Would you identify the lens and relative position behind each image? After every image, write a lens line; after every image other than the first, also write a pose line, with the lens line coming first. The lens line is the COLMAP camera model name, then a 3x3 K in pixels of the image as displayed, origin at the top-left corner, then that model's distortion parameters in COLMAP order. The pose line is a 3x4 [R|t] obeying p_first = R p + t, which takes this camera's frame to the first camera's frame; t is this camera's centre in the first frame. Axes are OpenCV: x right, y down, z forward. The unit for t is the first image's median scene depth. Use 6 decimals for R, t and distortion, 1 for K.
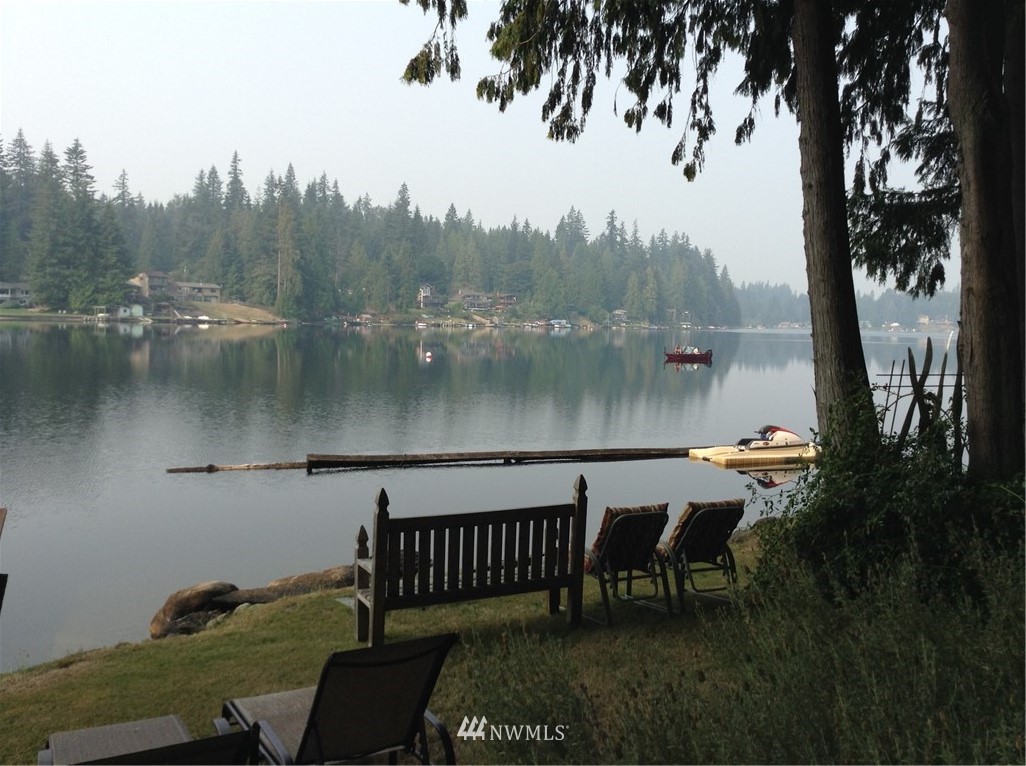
lens RADIAL K [[998.9, 0, 513.0], [0, 998.9, 383.0], [0, 0, 1]] dist [0.139707, -0.309473]
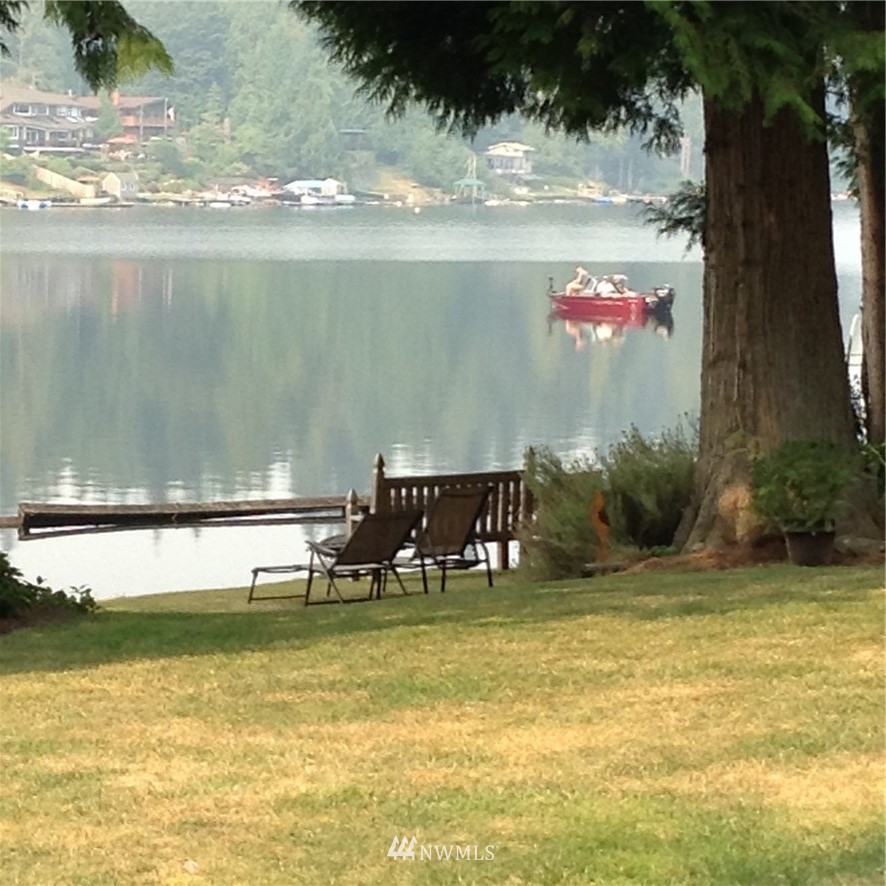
lens RADIAL K [[4412.6, 0, 443.0], [0, 4412.6, 443.0], [0, 0, 1]] dist [0.104992, 1.961532]
pose [[0.995300, -0.020640, 0.094614, -0.046232], [0.019529, 0.999729, 0.012653, 0.001668], [-0.094850, -0.010746, 0.995434, -0.367840]]
